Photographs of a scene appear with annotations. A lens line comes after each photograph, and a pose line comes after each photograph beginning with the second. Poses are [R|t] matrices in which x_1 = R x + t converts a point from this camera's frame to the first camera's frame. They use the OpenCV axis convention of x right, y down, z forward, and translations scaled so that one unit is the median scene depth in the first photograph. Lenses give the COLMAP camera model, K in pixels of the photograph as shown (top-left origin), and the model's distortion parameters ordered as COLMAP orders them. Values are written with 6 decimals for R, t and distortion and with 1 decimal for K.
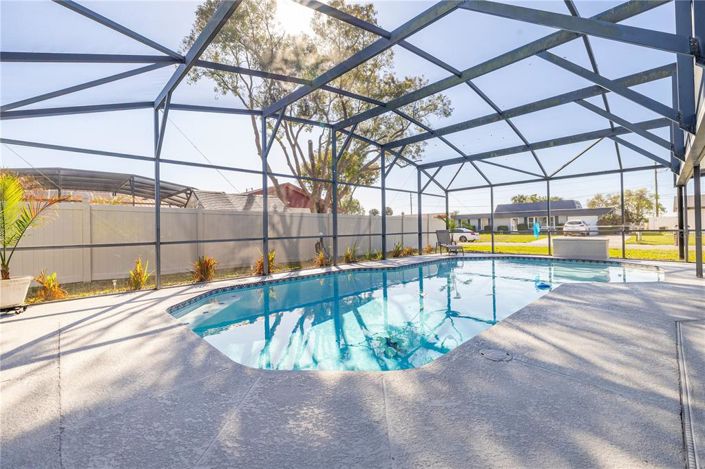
lens RADIAL K [[298.7, 0, 353.4], [0, 298.7, 229.3], [0, 0, 1]] dist [0.001041, -0.000197]
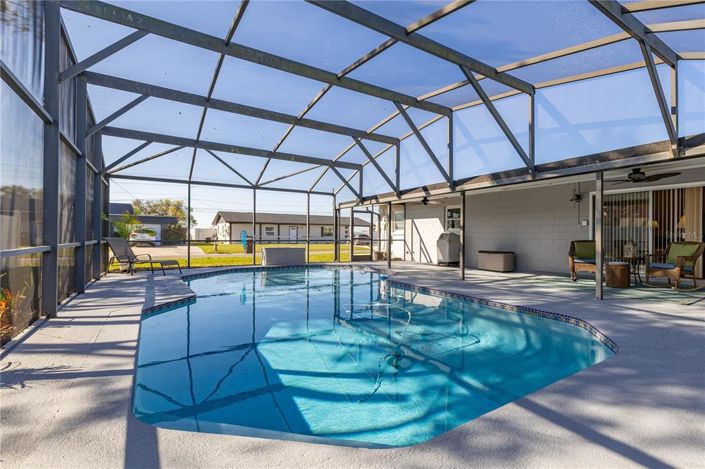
lens RADIAL K [[340.7, 0, 403.7], [0, 340.7, 238.2], [0, 0, 1]] dist [-0.000202, -0.000222]
pose [[0.144331, 0.013850, 0.989433, -0.385004], [-0.010013, 0.999871, -0.012536, 0.008447], [-0.989479, -0.008097, 0.144451, 0.348792]]
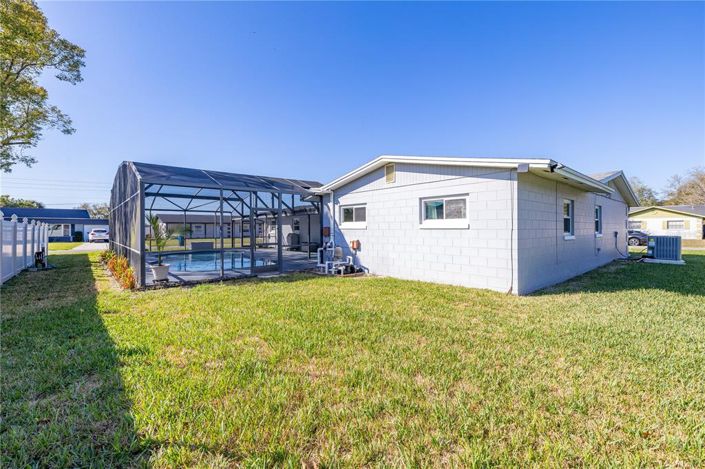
lens RADIAL K [[298.7, 0, 353.4], [0, 298.7, 229.3], [0, 0, 1]] dist [0.001041, -0.000197]
pose [[0.049276, 0.018531, 0.998613, -1.171984], [0.002769, 0.999821, -0.018690, -0.012051], [-0.998781, 0.003687, 0.049215, -0.153562]]
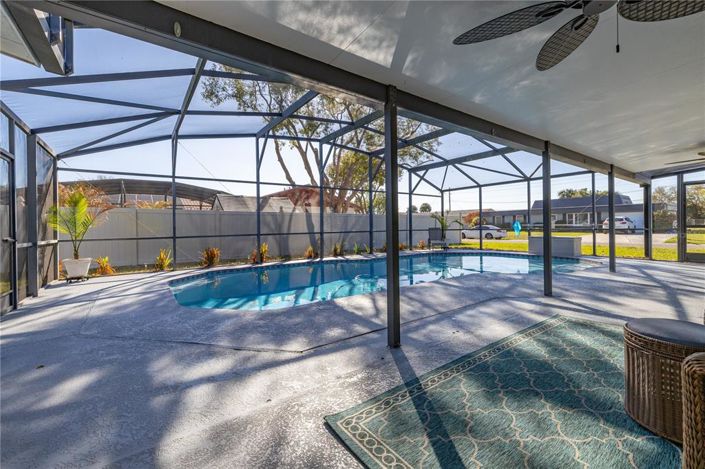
lens RADIAL K [[298.7, 0, 353.4], [0, 298.7, 229.3], [0, 0, 1]] dist [0.001041, -0.000197]
pose [[0.989648, 0.003290, -0.143479, 0.190802], [-0.001477, 0.999918, 0.012741, -0.005553], [0.143509, -0.012397, 0.989571, -0.131097]]
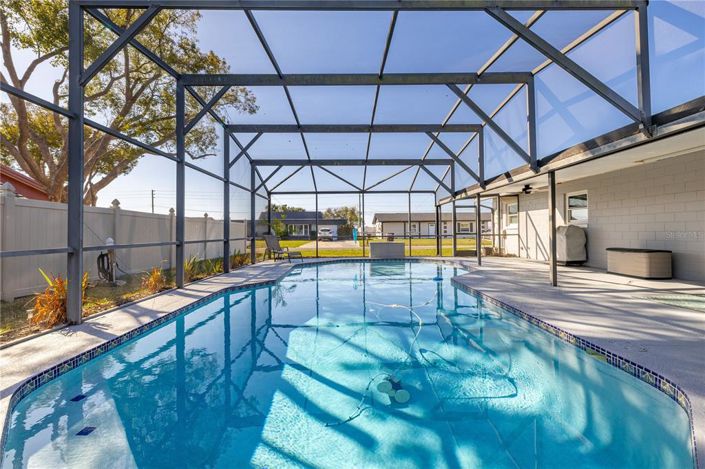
lens RADIAL K [[298.7, 0, 353.4], [0, 298.7, 229.3], [0, 0, 1]] dist [0.001041, -0.000197]
pose [[0.686954, 0.018286, 0.726470, -0.226746], [-0.002498, 0.999737, -0.022802, 0.005403], [-0.726696, 0.013849, 0.686819, 0.219992]]
